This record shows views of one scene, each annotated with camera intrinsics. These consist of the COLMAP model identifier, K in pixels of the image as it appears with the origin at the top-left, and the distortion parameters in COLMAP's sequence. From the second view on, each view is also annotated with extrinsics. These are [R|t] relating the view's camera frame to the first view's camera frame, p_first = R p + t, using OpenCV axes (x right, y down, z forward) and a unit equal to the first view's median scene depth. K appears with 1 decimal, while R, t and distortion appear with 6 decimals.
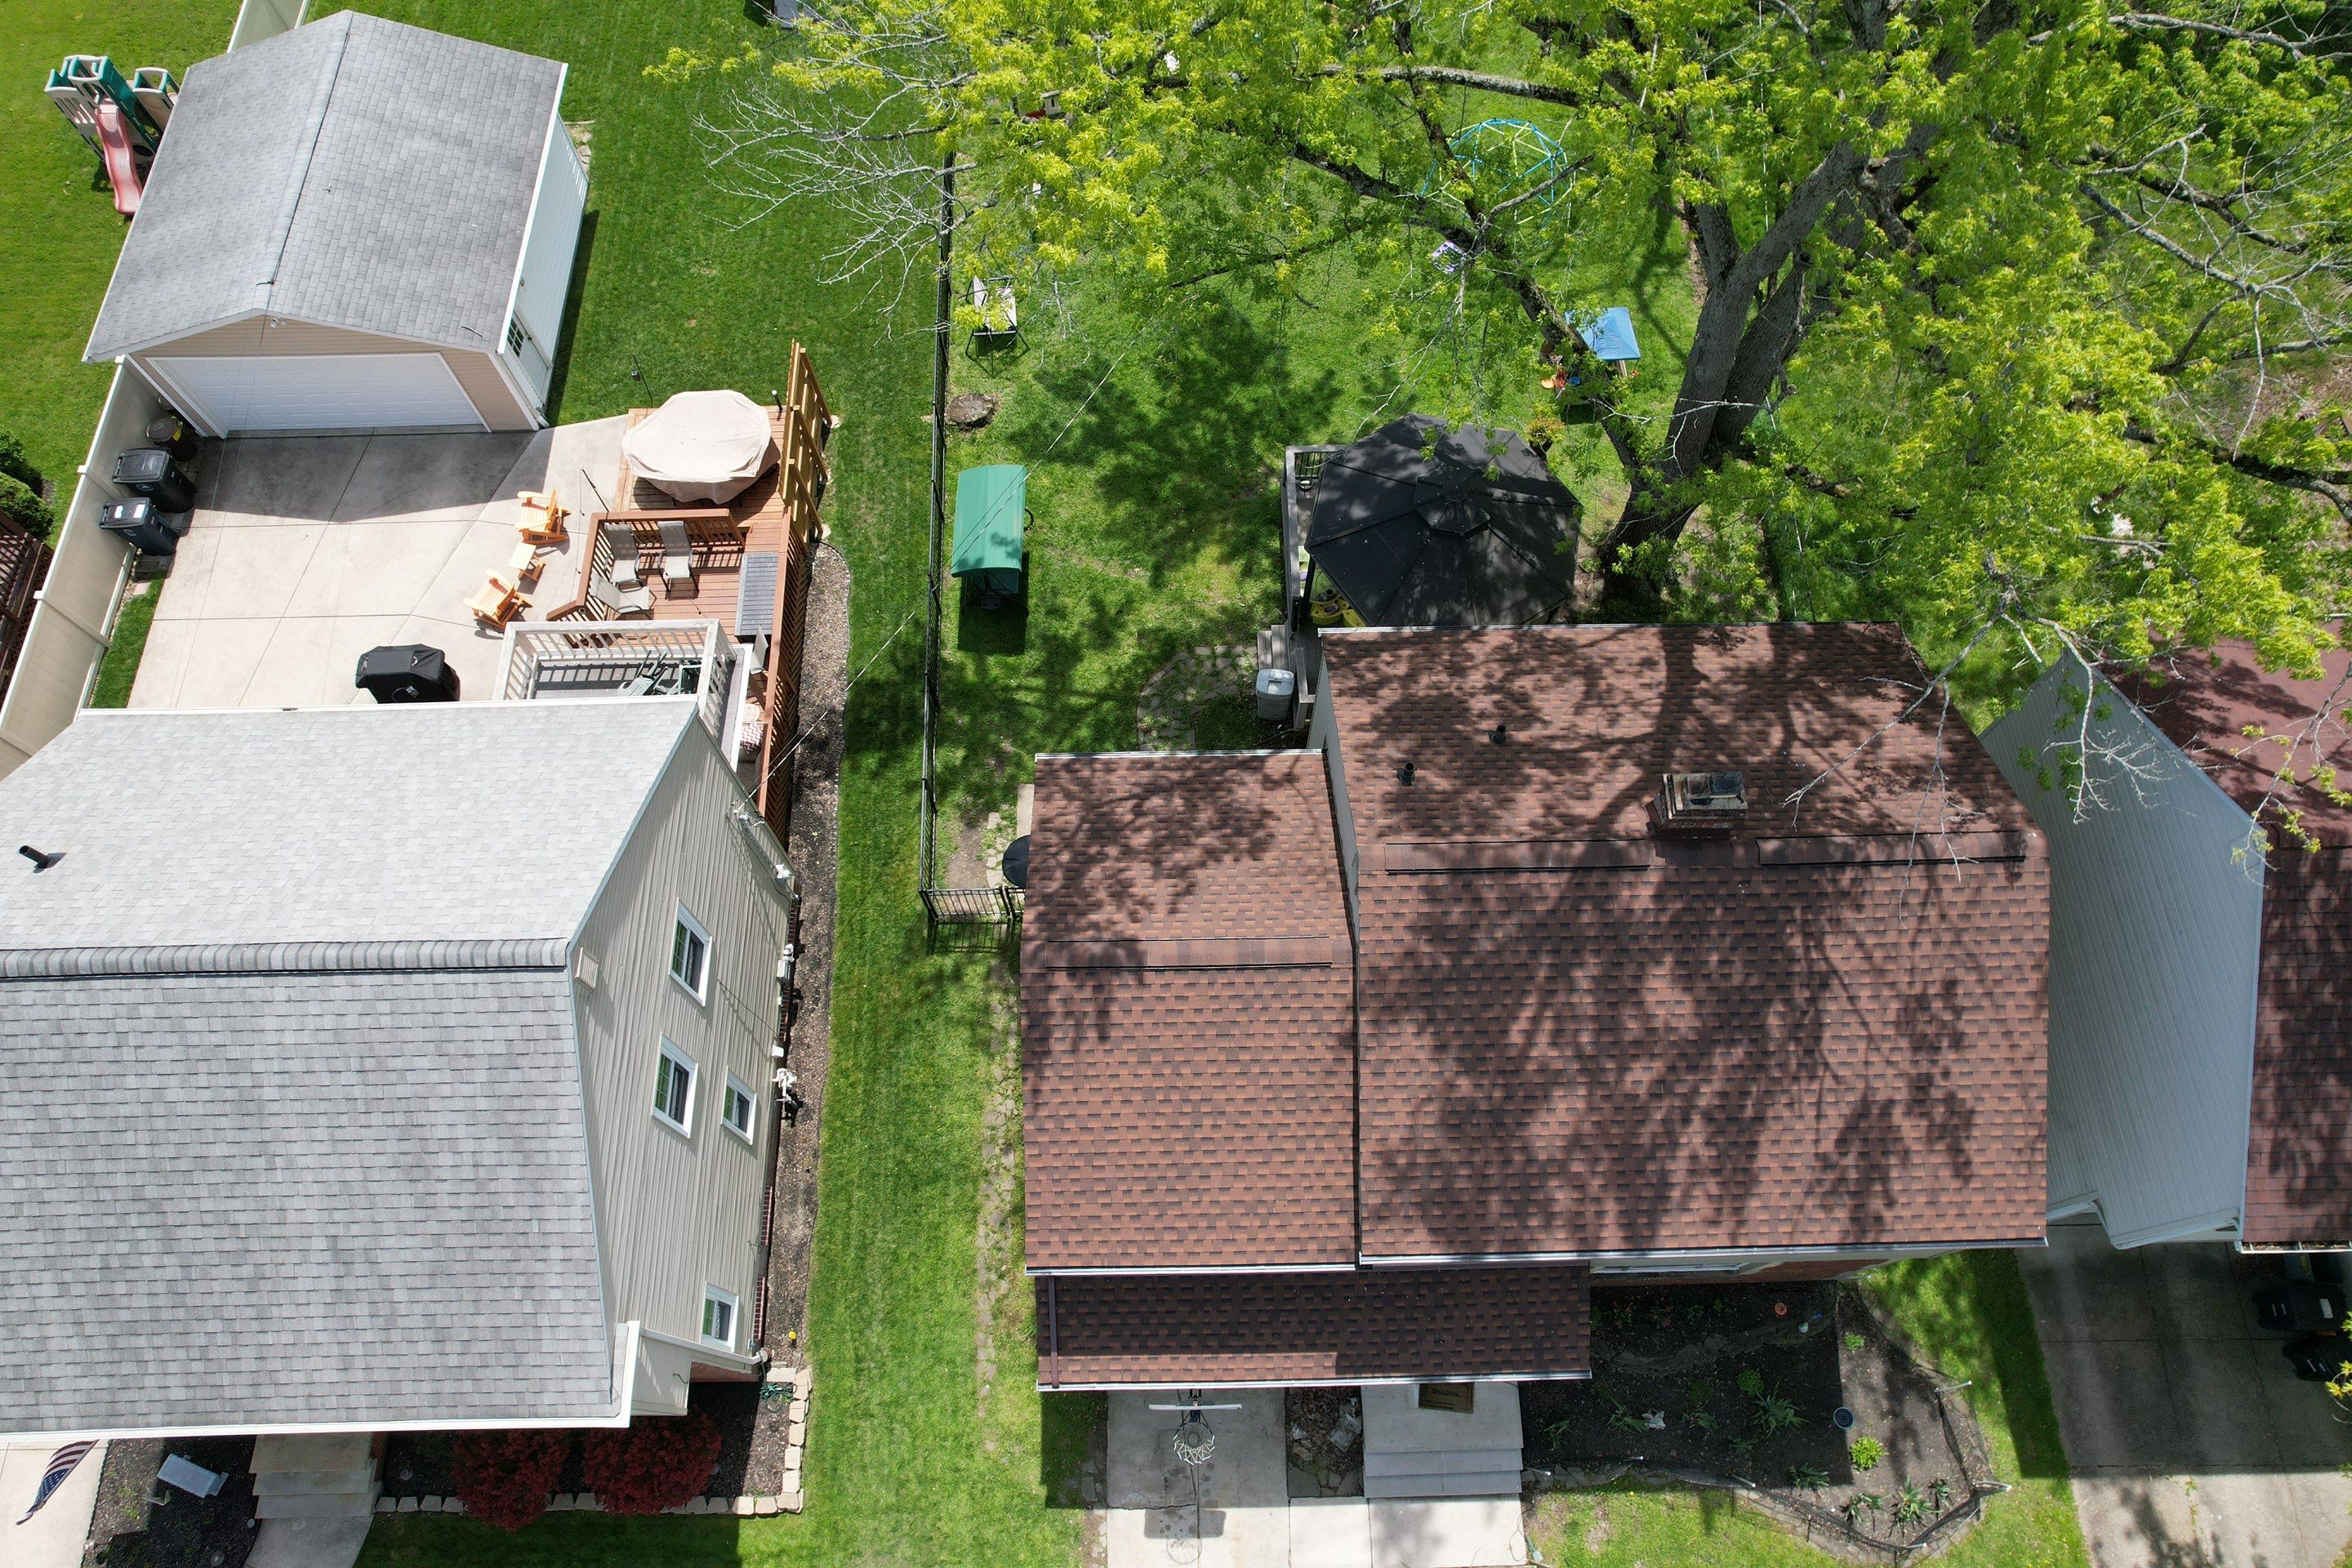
lens RADIAL K [[1505.2, 0, 1171.3], [0, 1505.2, 787.5], [0, 0, 1]] dist [-0.075538, 0.066158]
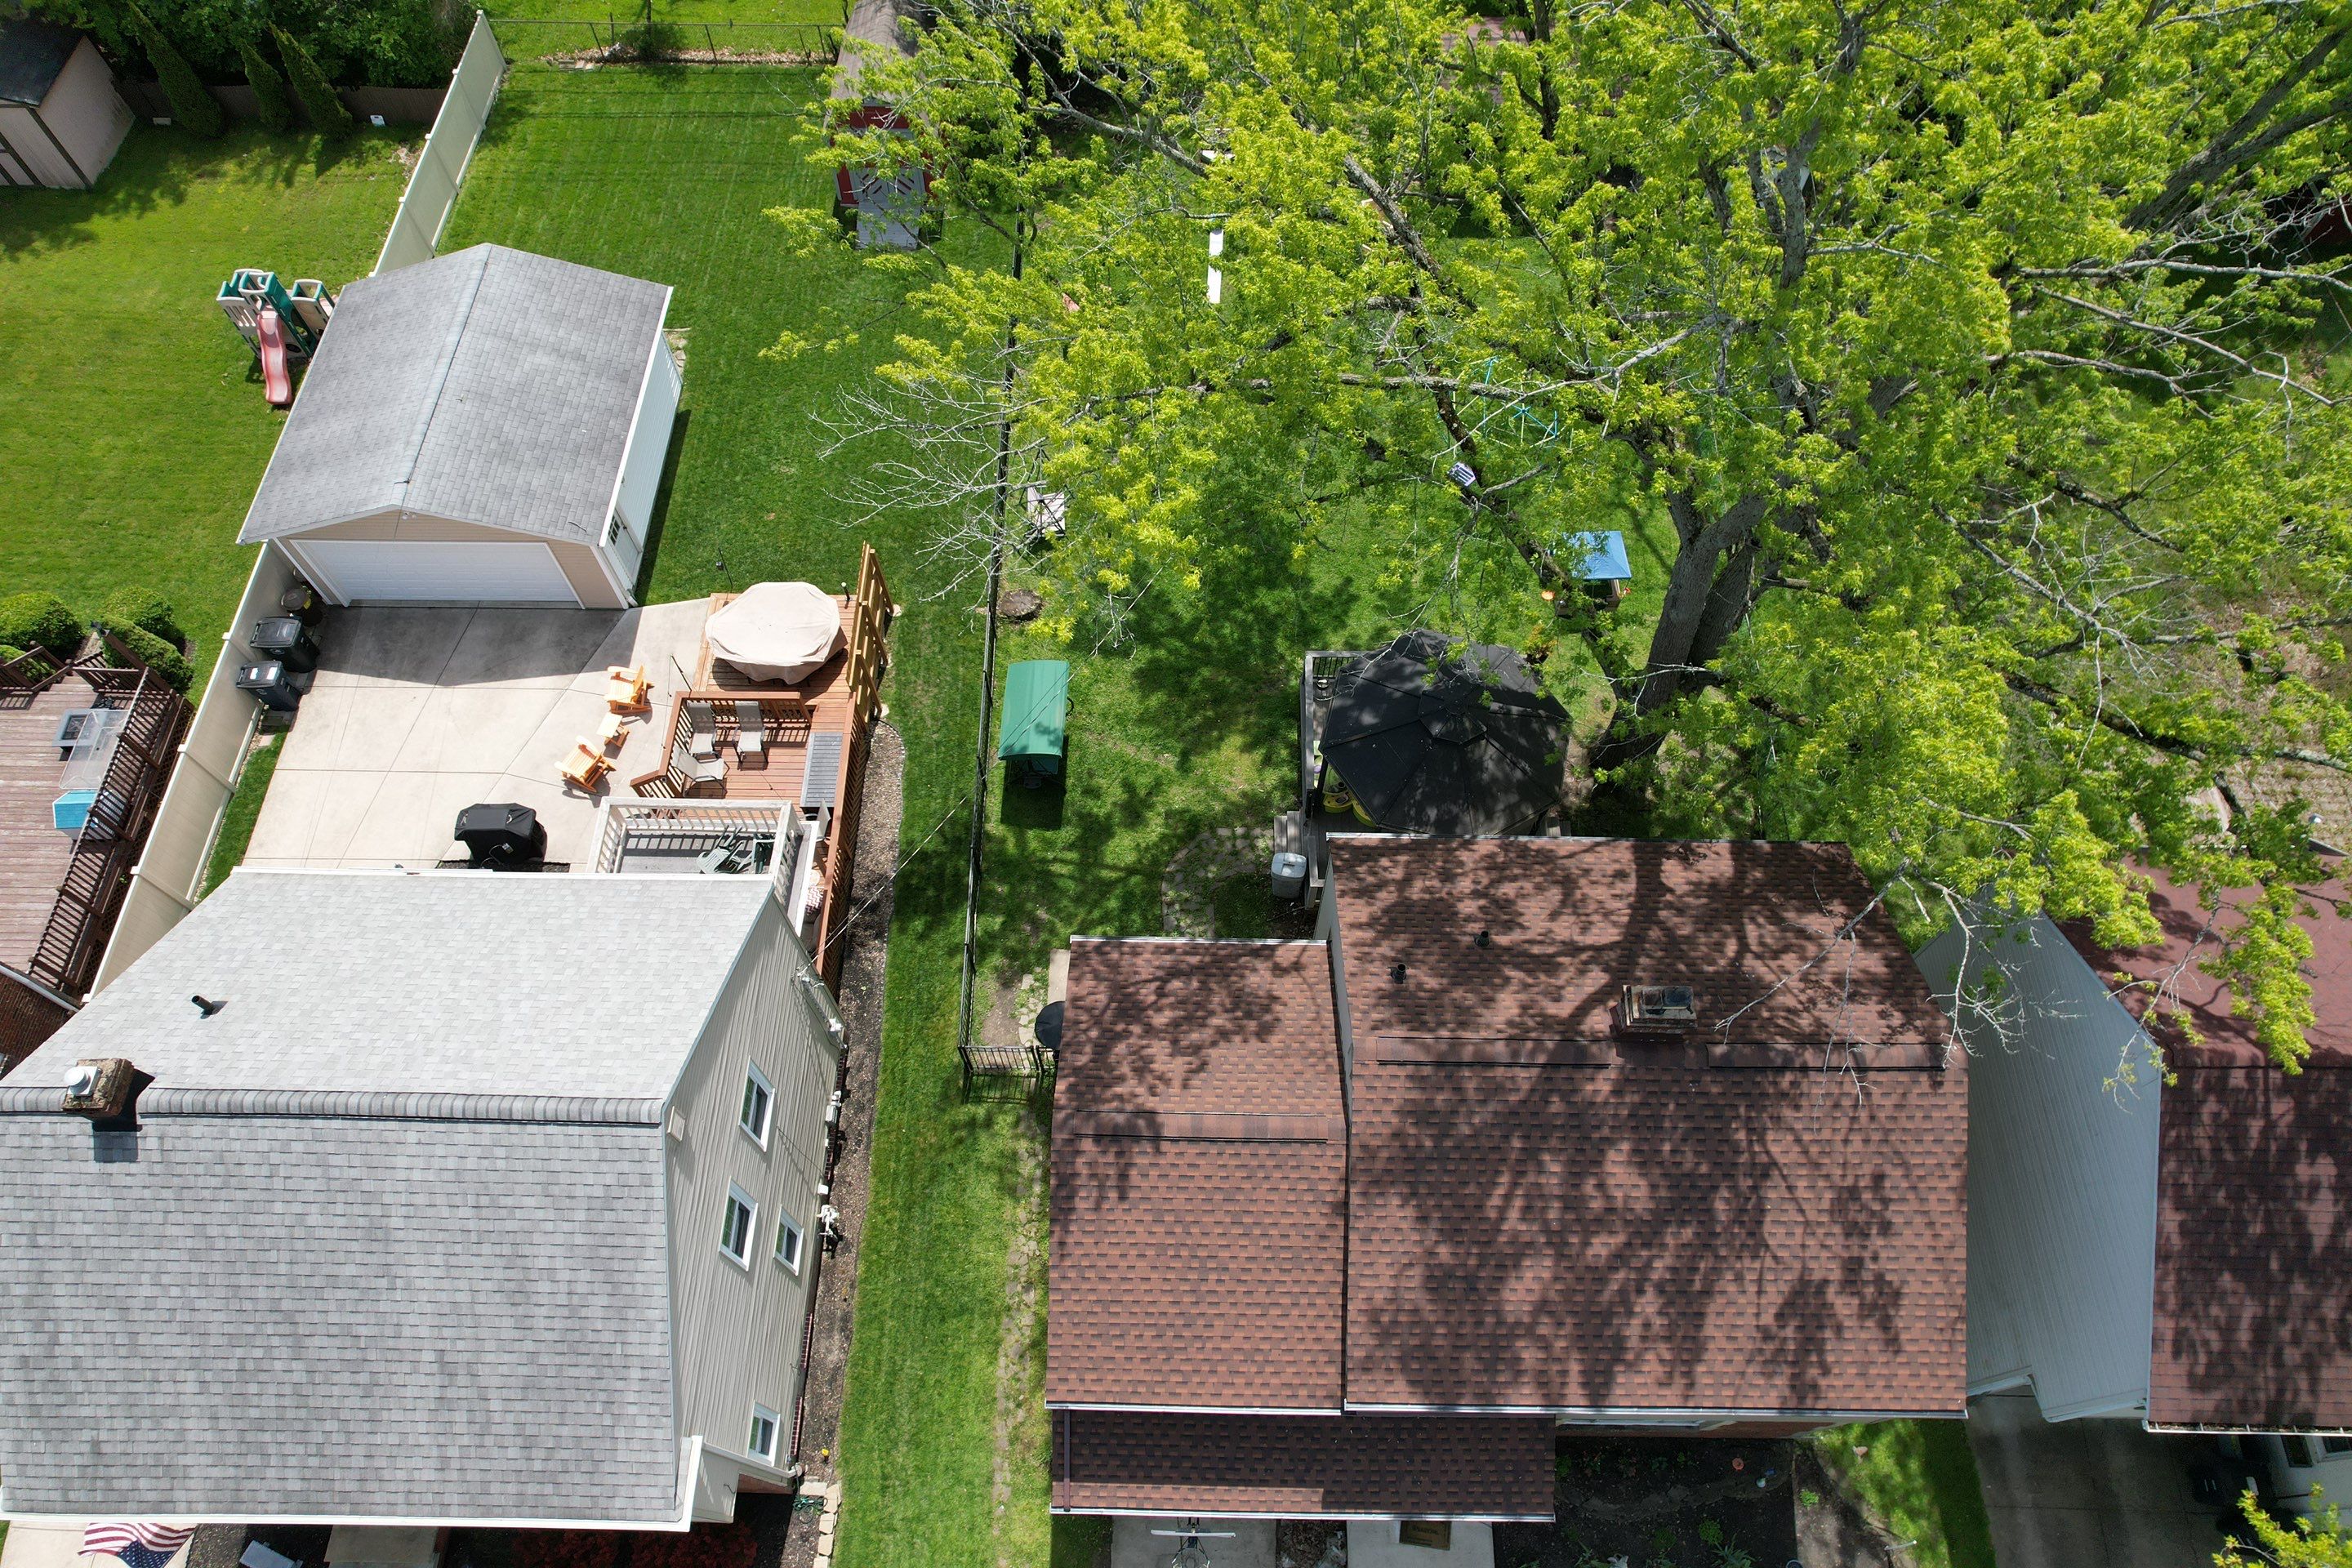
lens RADIAL K [[1505.2, 0, 1162.5], [0, 1505.2, 822.7], [0, 0, 1]] dist [-0.075538, 0.066158]
pose [[0.999265, 0.031468, -0.021871, -0.000086], [-0.032604, 0.998028, -0.053647, -0.047705], [0.020140, 0.054321, 0.998320, -0.119910]]
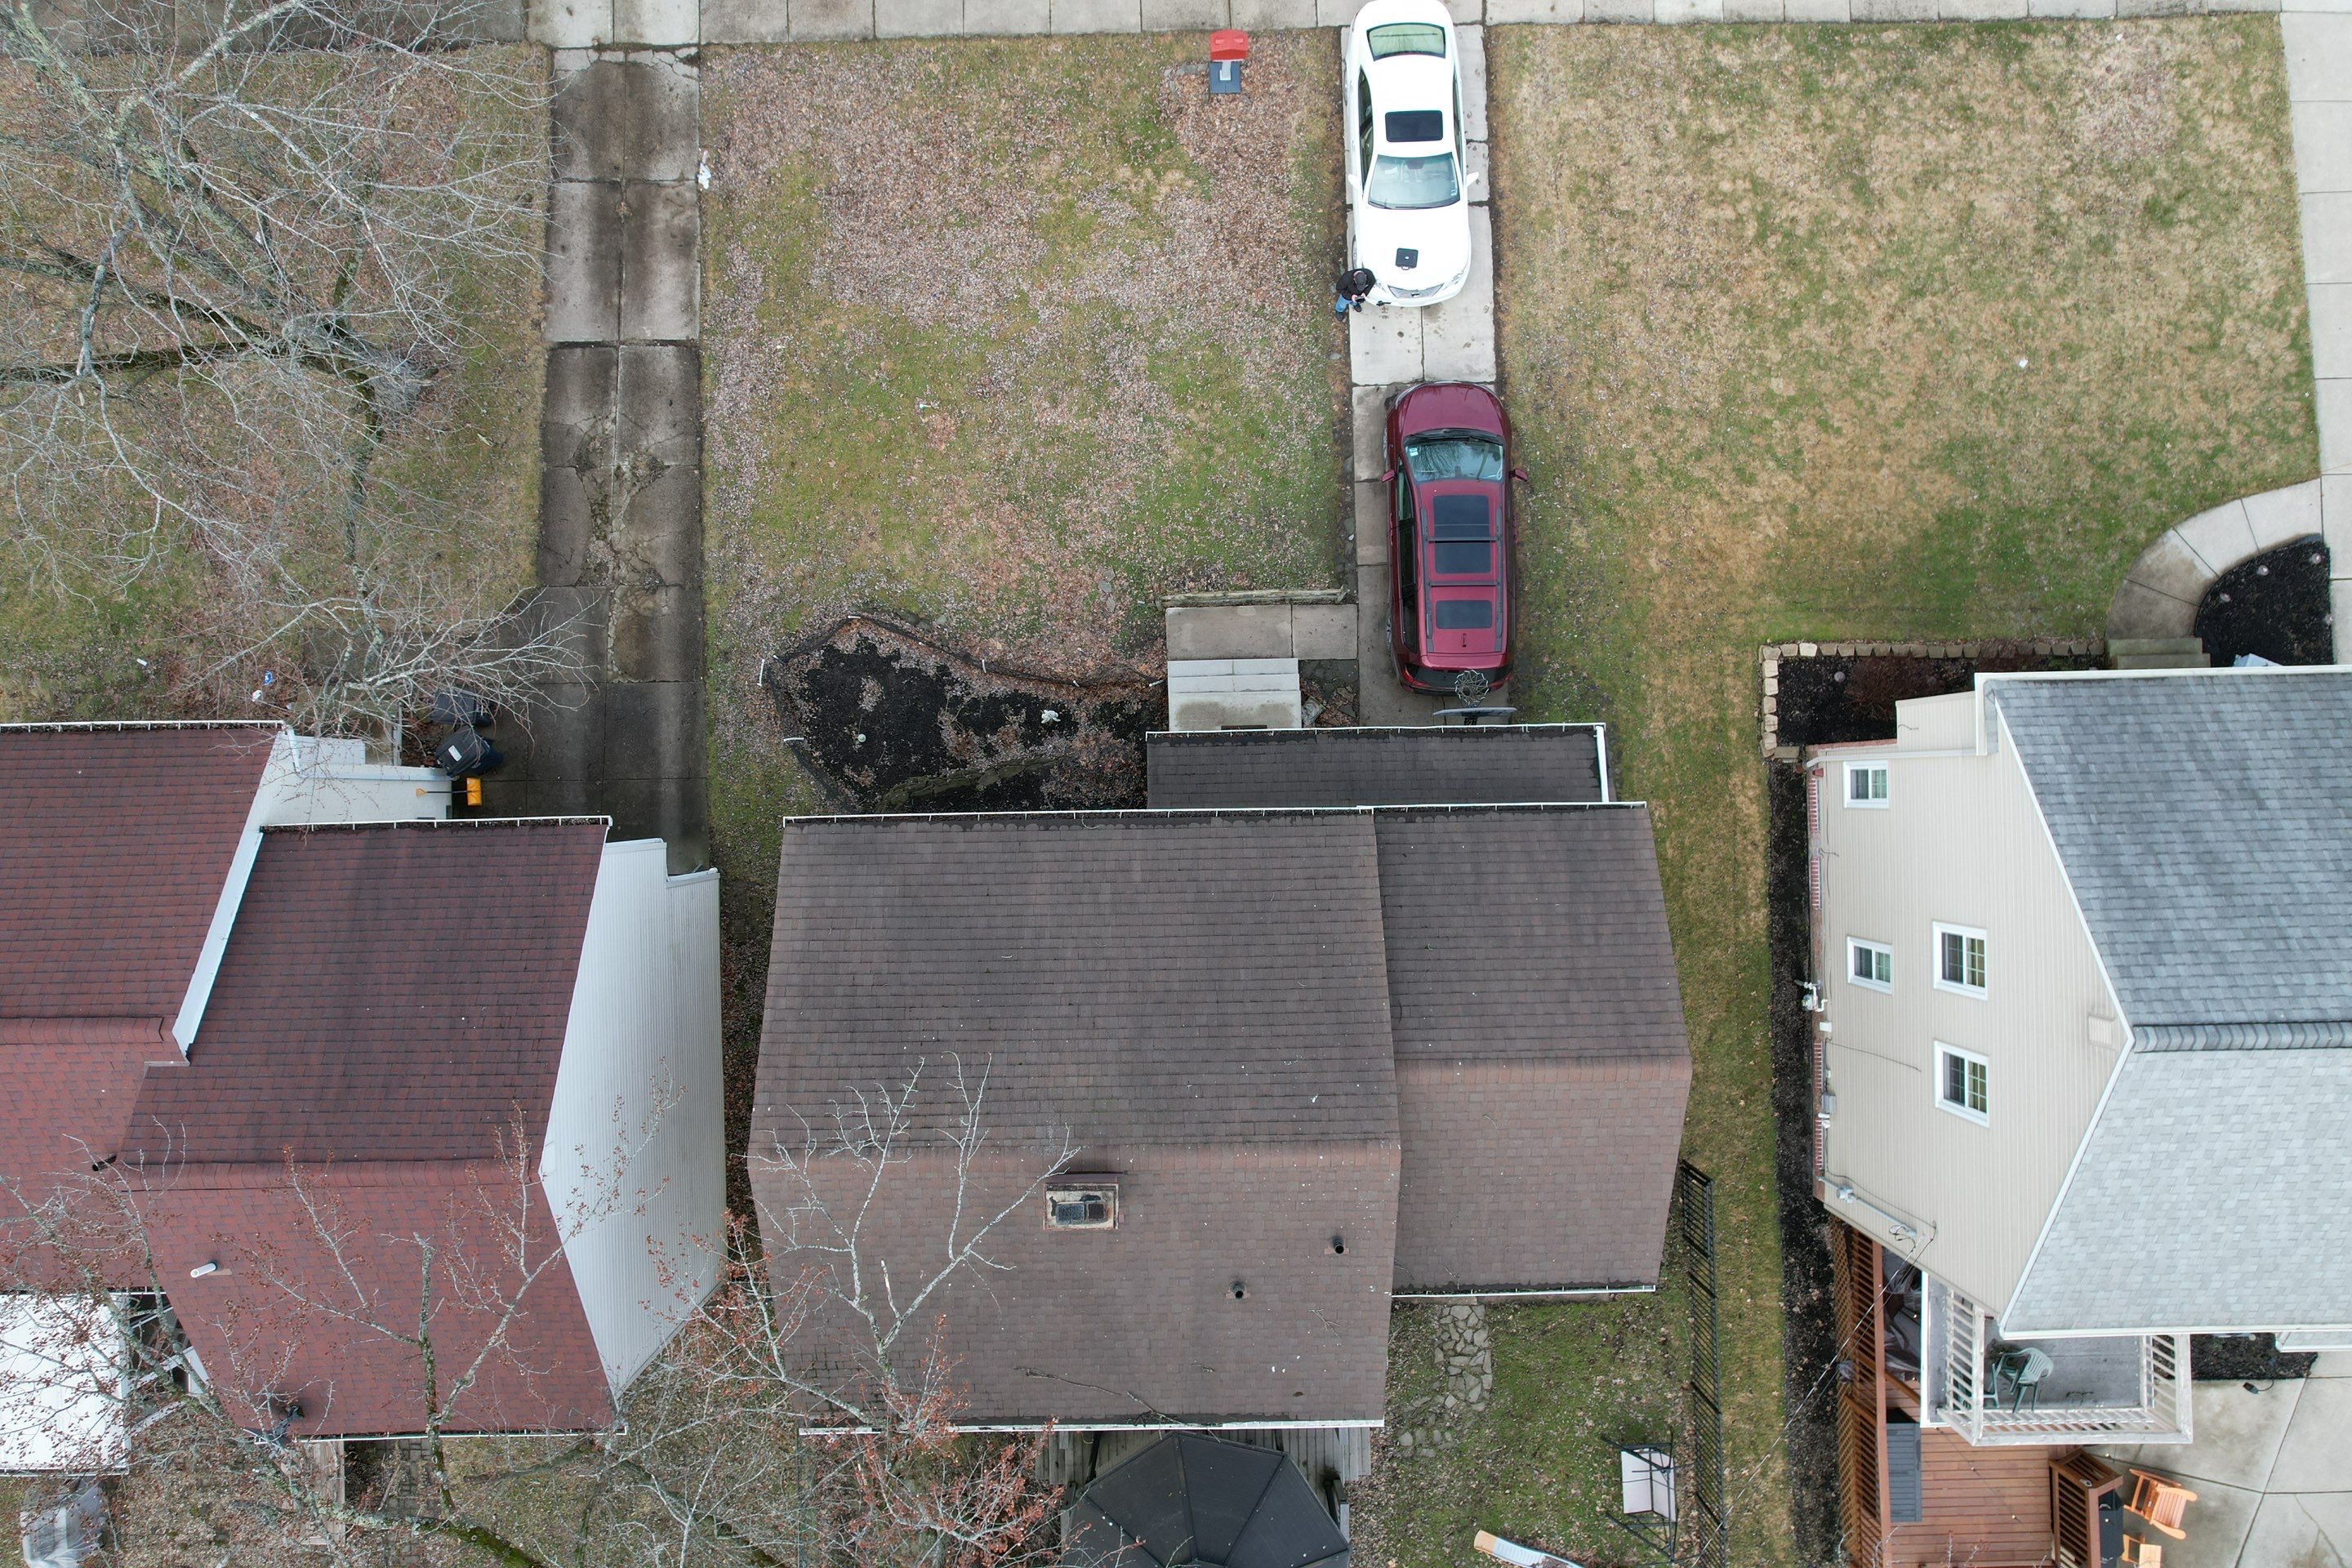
lens RADIAL K [[1505.2, 0, 1179.3], [0, 1505.2, 784.2], [0, 0, 1]] dist [-0.075538, 0.066158]
pose [[-0.999973, 0.002492, 0.006910, 0.225938], [0.000659, -0.906483, 0.422242, -0.136305], [0.007316, 0.422235, 0.906457, -0.070469]]
